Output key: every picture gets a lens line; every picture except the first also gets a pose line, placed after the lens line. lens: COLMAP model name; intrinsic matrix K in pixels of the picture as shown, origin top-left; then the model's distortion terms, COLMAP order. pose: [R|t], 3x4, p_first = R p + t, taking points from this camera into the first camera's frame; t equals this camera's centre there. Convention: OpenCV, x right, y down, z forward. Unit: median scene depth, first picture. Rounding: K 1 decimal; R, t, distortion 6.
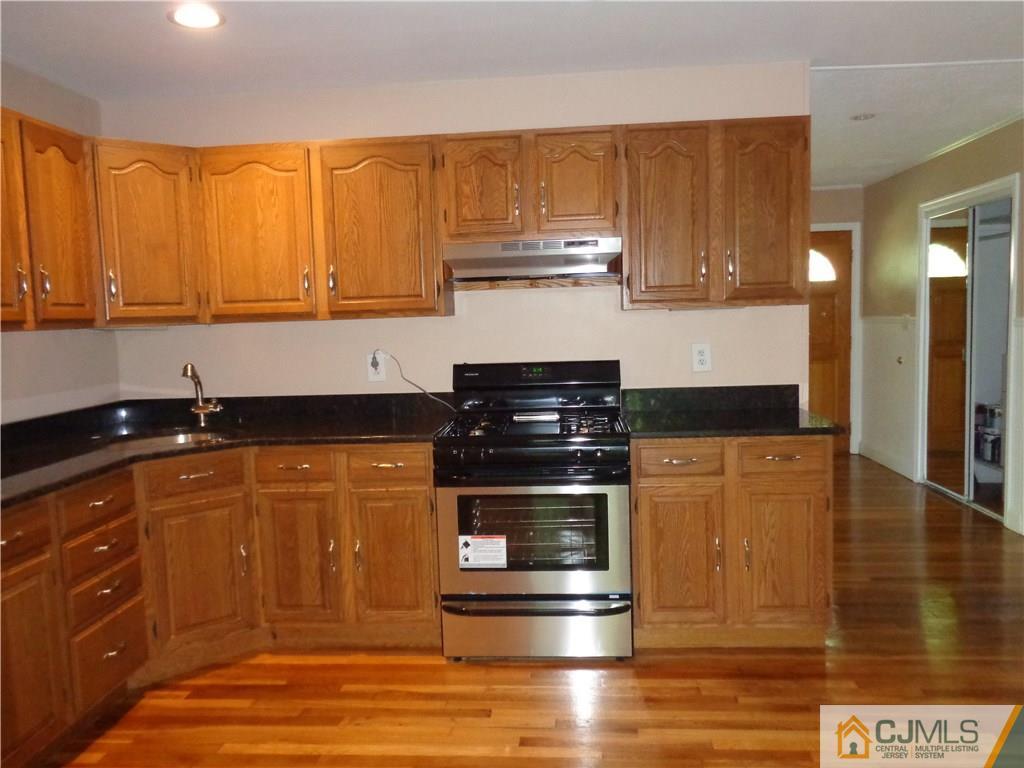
lens RADIAL K [[759.0, 0, 509.8], [0, 759.0, 382.6], [0, 0, 1]] dist [0.007619, -0.005560]
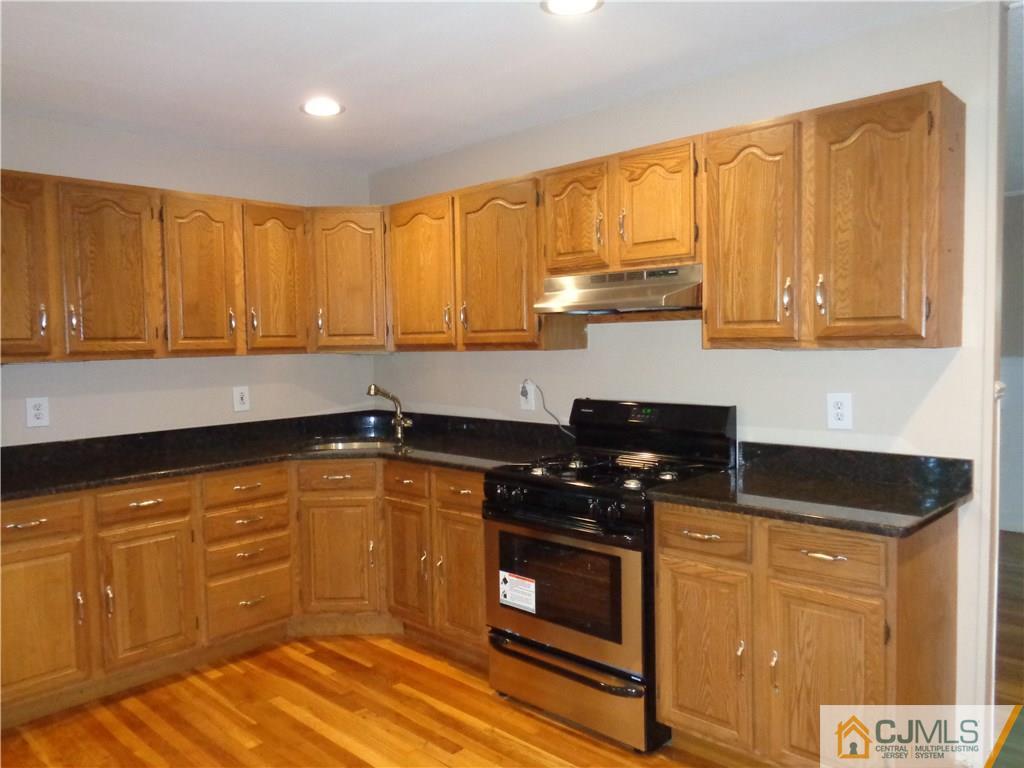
lens RADIAL K [[759.0, 0, 516.0], [0, 759.0, 384.7], [0, 0, 1]] dist [0.007619, -0.005560]
pose [[0.776881, 0.053427, -0.627377, 0.567670], [-0.063902, 0.997939, 0.005854, -0.051073], [0.626397, 0.035543, 0.778693, 0.222436]]
